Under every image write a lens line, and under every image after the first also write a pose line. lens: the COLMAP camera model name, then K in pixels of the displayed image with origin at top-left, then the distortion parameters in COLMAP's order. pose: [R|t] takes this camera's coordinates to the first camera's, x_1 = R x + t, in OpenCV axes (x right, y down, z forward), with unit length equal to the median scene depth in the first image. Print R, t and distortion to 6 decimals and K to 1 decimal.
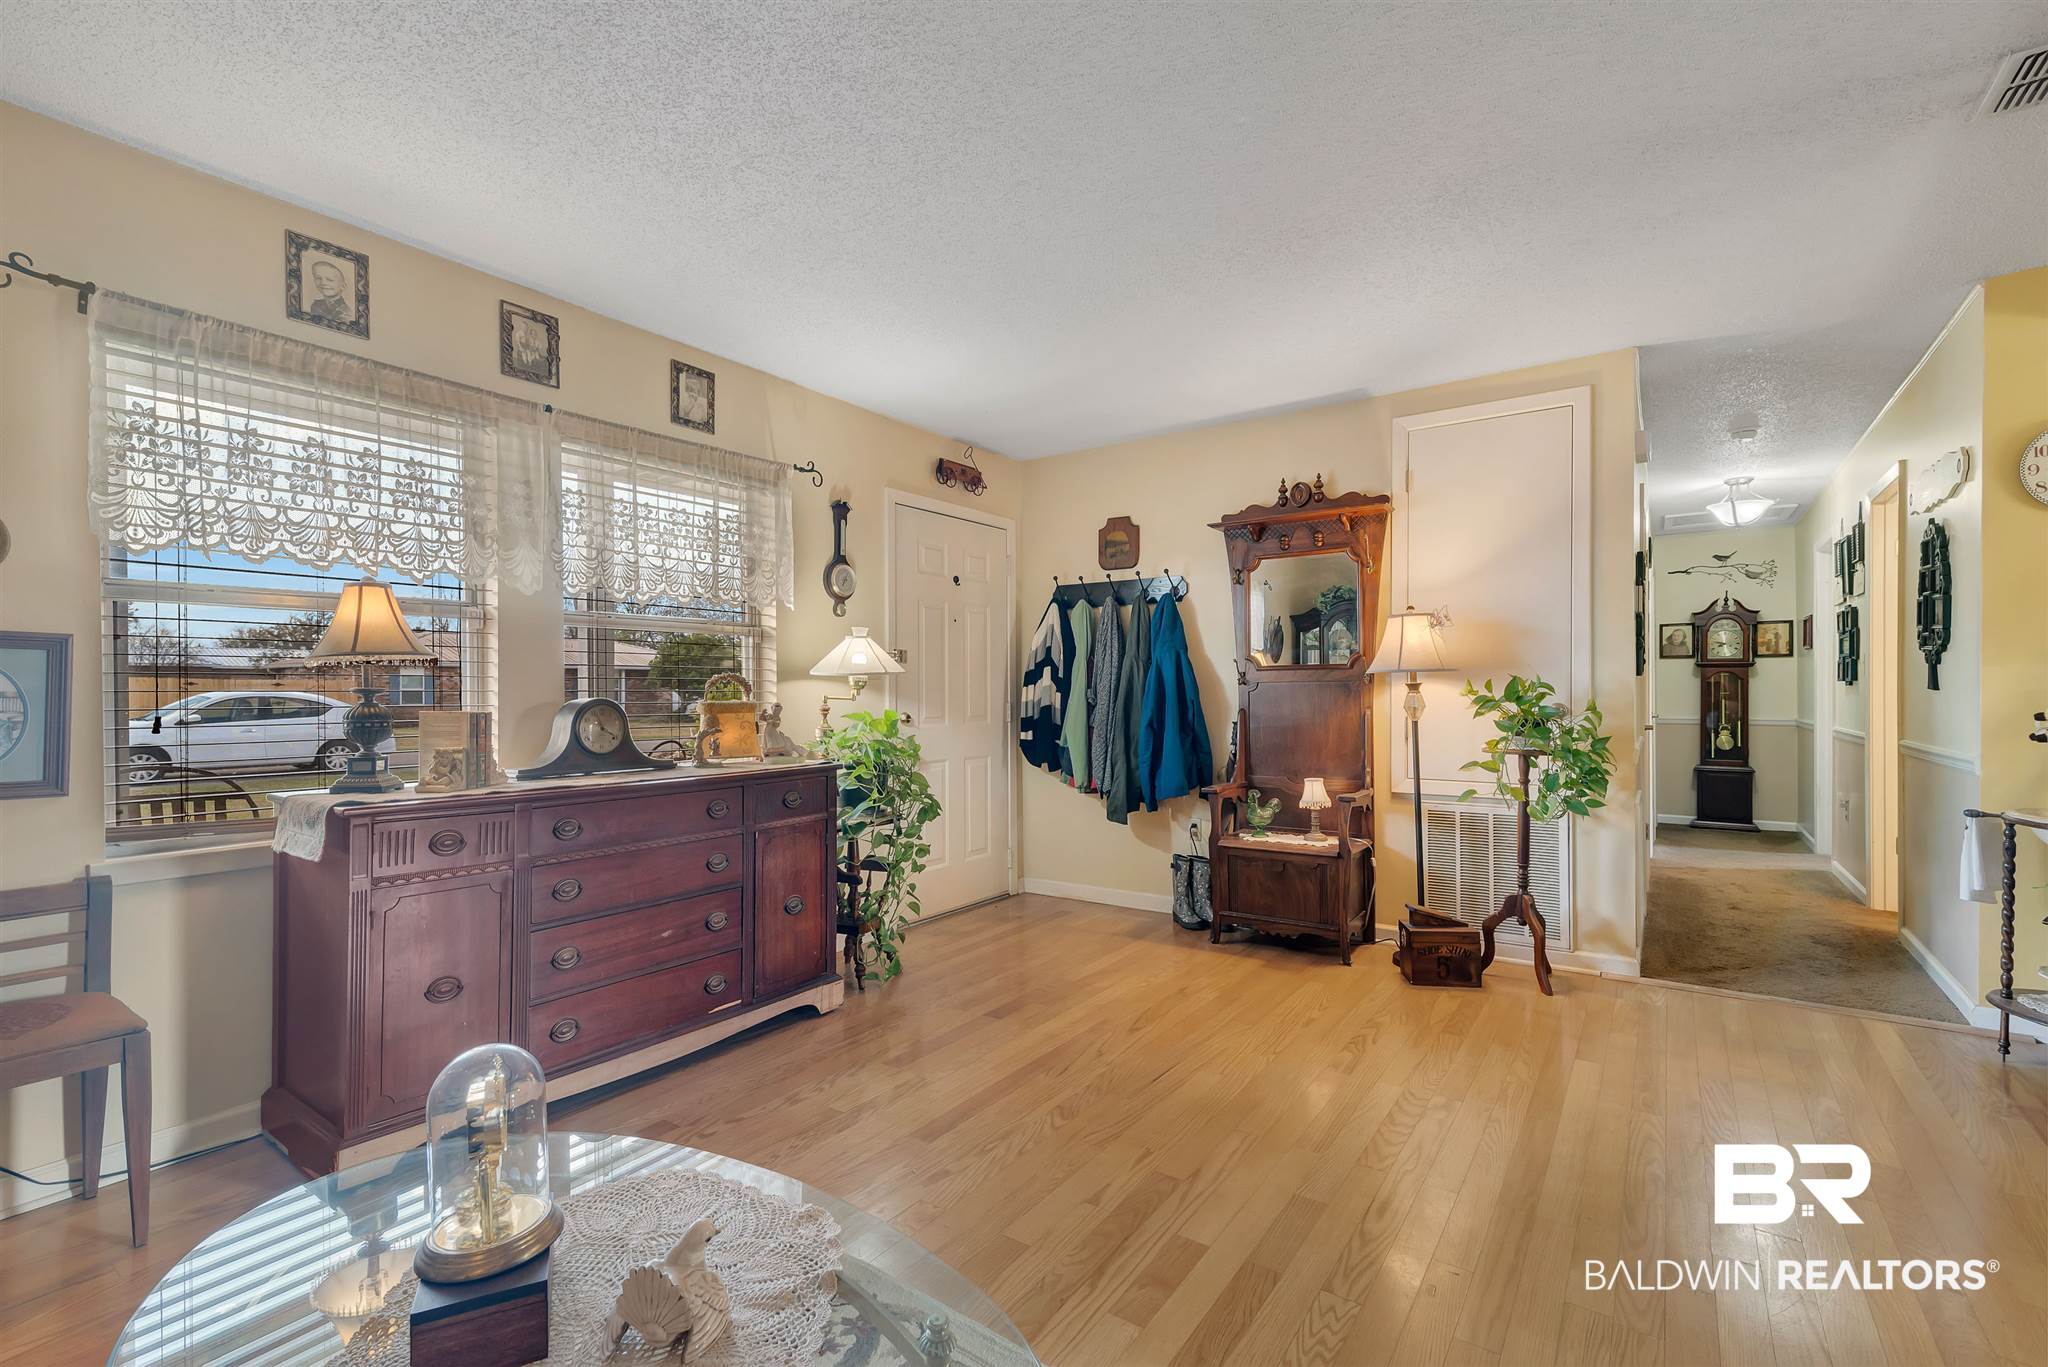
lens RADIAL K [[914.8, 0, 1024.0], [0, 914.8, 683.5], [0, 0, 1]] dist [0.039086, 0.000074]
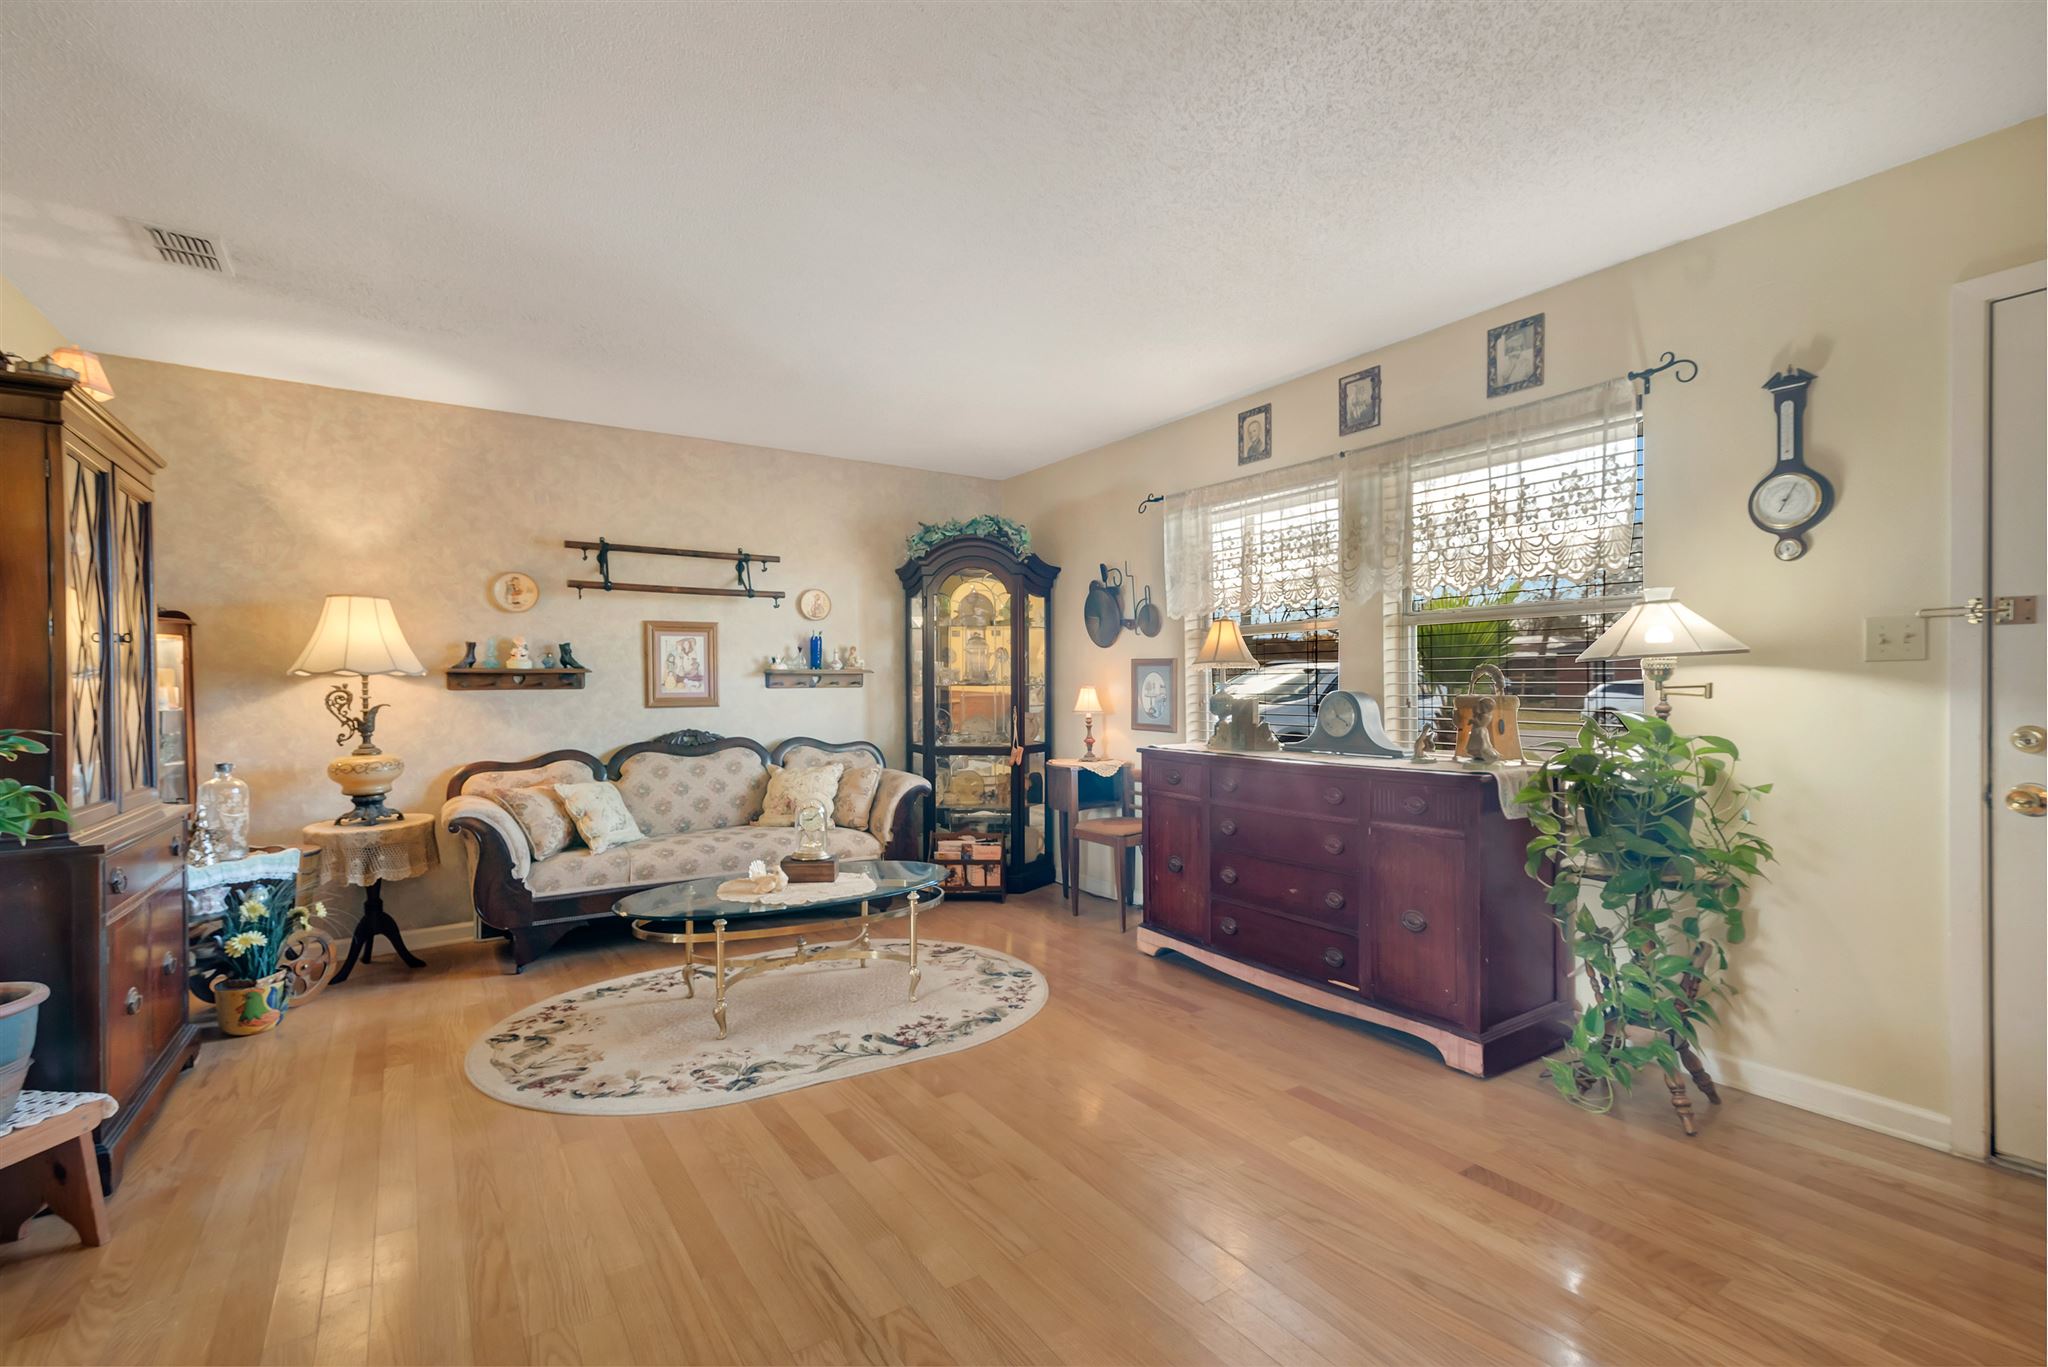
lens RADIAL K [[917.8, 0, 1010.7], [0, 917.8, 678.8], [0, 0, 1]] dist [0.017463, -0.000045]
pose [[-0.357488, -0.009691, -0.933868, 0.670255], [0.004946, 0.999912, -0.012270, 0.013405], [0.933905, -0.009005, -0.357408, 0.875718]]
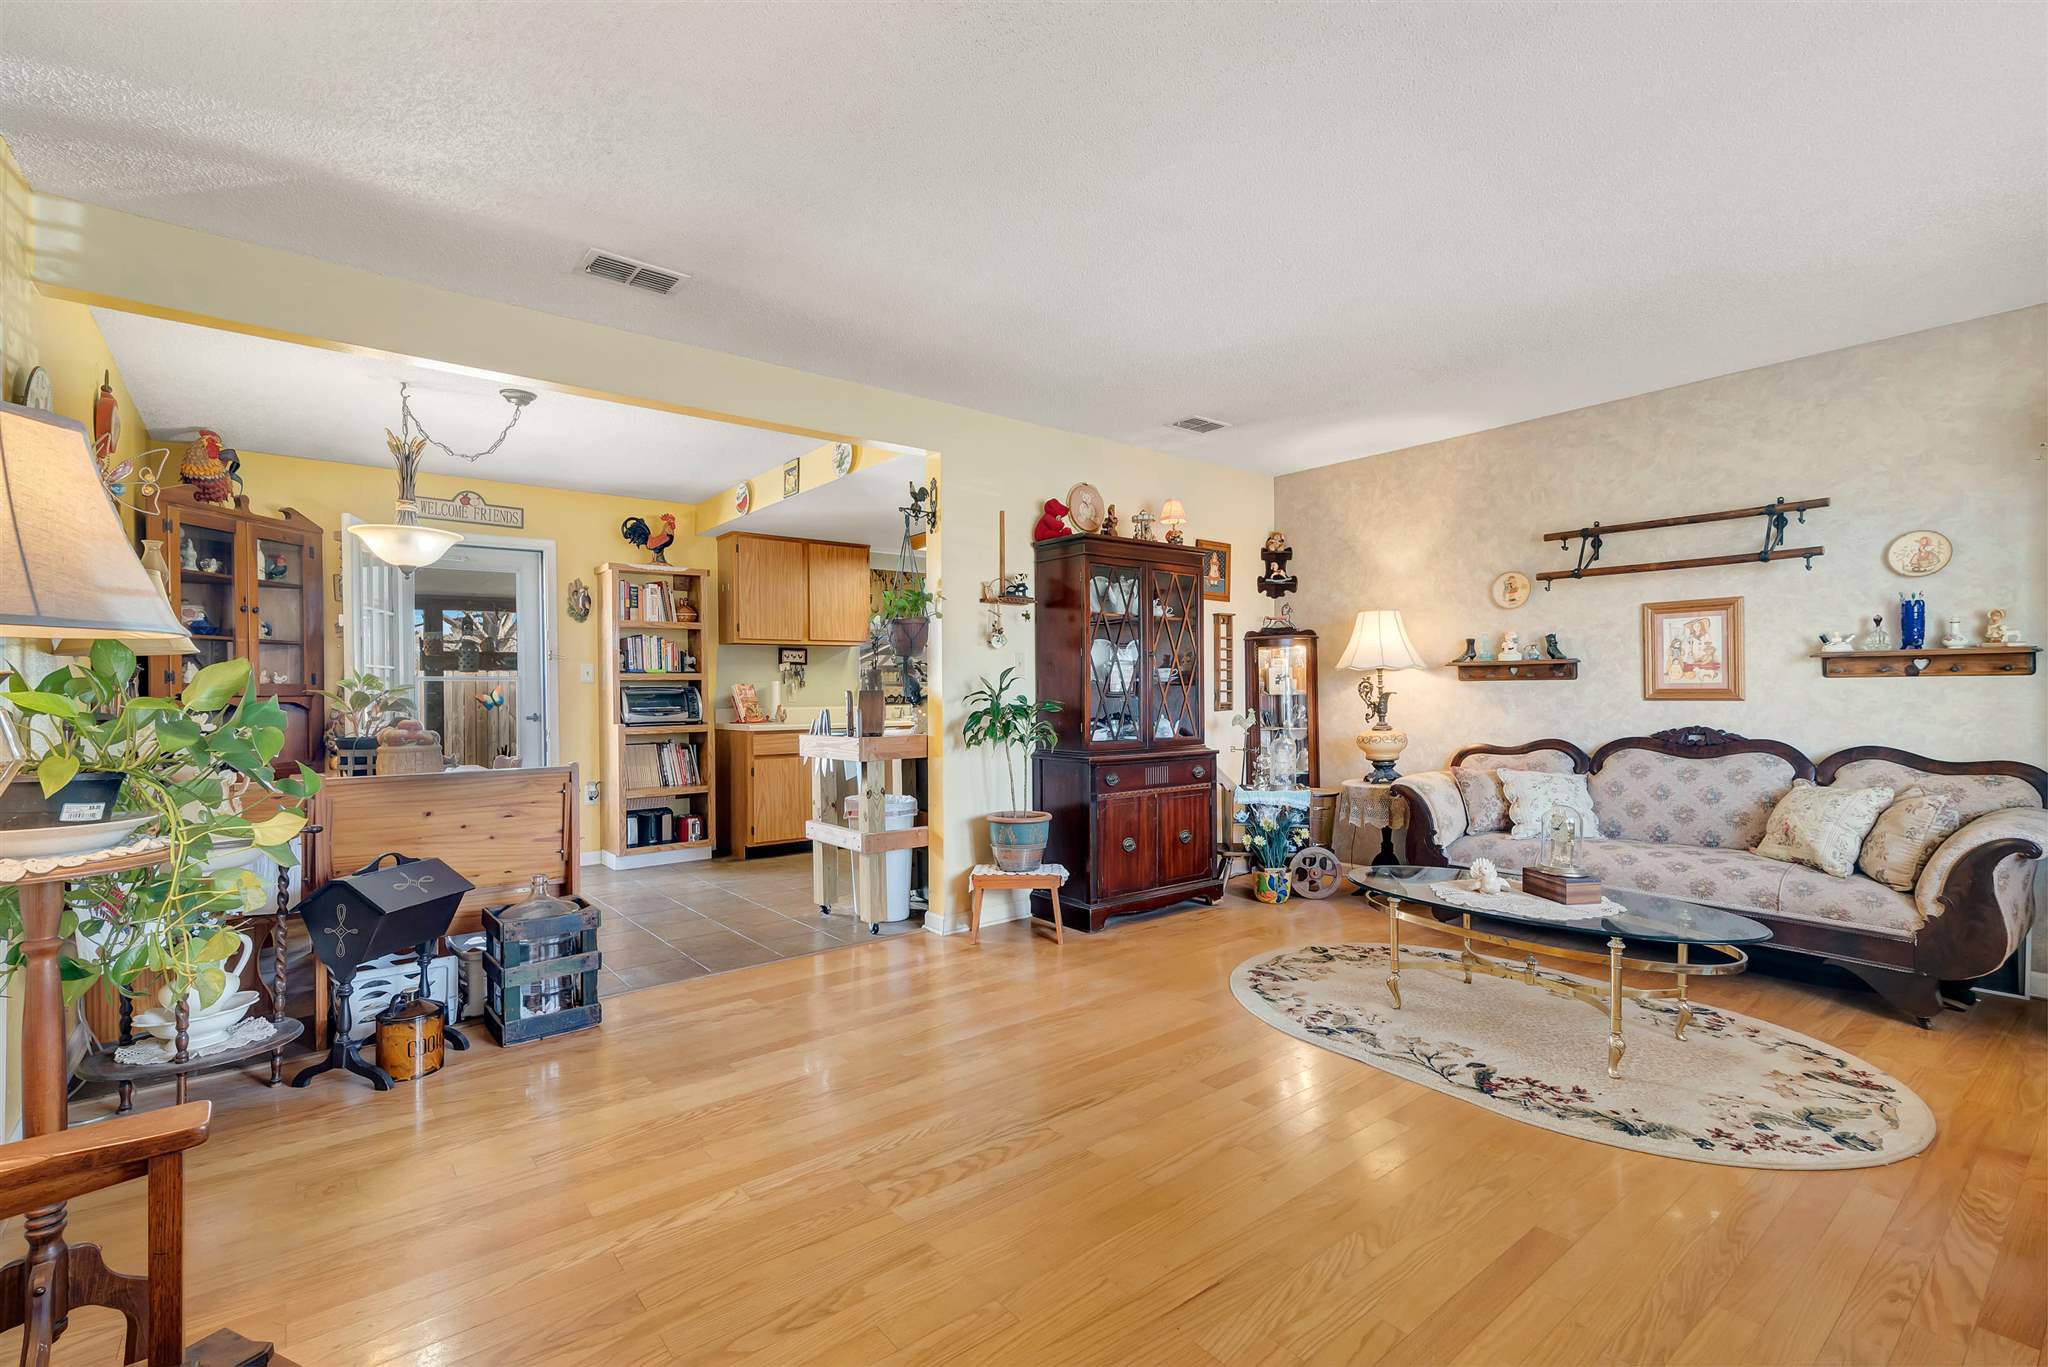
lens RADIAL K [[917.8, 0, 1010.7], [0, 917.8, 678.8], [0, 0, 1]] dist [0.017463, -0.000045]
pose [[-0.960151, 0.007951, 0.279369, 0.075979], [0.006372, 0.999958, -0.006560, 0.011478], [-0.279410, -0.004518, -0.960161, 1.302705]]
